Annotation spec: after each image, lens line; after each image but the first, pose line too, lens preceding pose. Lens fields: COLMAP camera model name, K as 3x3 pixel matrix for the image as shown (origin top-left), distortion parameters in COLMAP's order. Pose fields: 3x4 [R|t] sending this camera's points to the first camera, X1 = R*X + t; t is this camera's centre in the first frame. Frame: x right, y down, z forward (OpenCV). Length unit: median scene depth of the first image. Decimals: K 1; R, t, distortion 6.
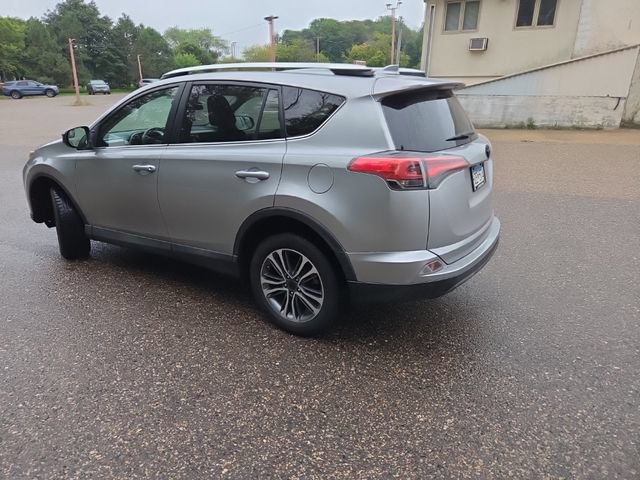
lens RADIAL K [[432.7, 0, 311.4], [0, 432.7, 228.9], [0, 0, 1]] dist [0.077351, -0.059201]
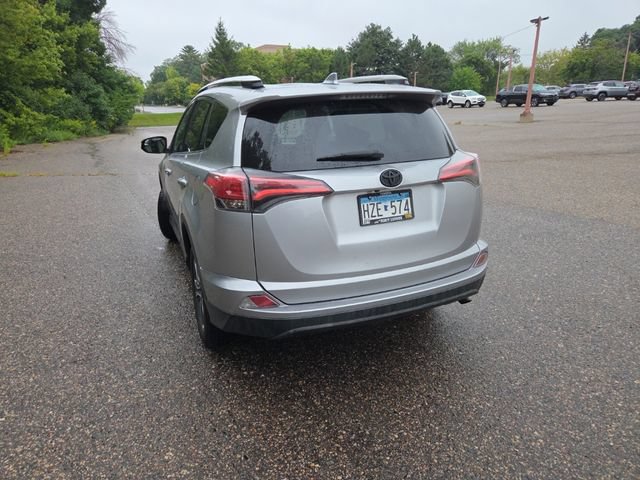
lens RADIAL K [[432.7, 0, 311.4], [0, 432.7, 228.9], [0, 0, 1]] dist [0.077351, -0.059201]
pose [[0.818488, 0.138289, -0.557631, 0.599609], [-0.154153, 0.987870, 0.018721, -0.064559], [0.553456, 0.070638, 0.829878, 0.232635]]
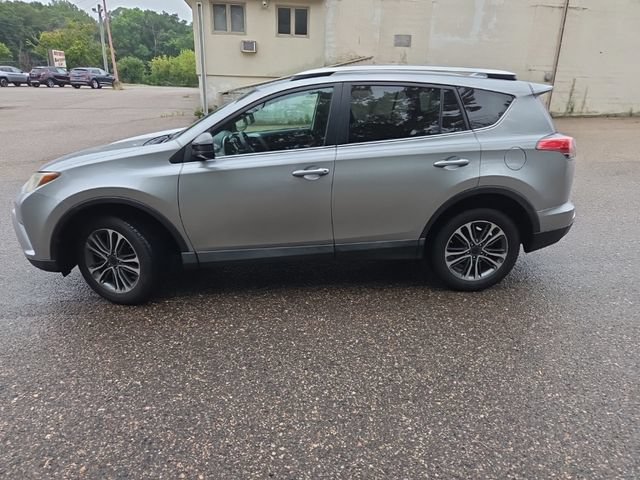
lens RADIAL K [[435.2, 0, 316.9], [0, 435.2, 234.6], [0, 0, 1]] dist [0.069230, -0.050791]
pose [[0.789728, -0.186254, 0.584500, -0.924474], [0.177026, 0.981453, 0.073562, -0.070509], [-0.587360, 0.045378, 0.808053, 0.217280]]
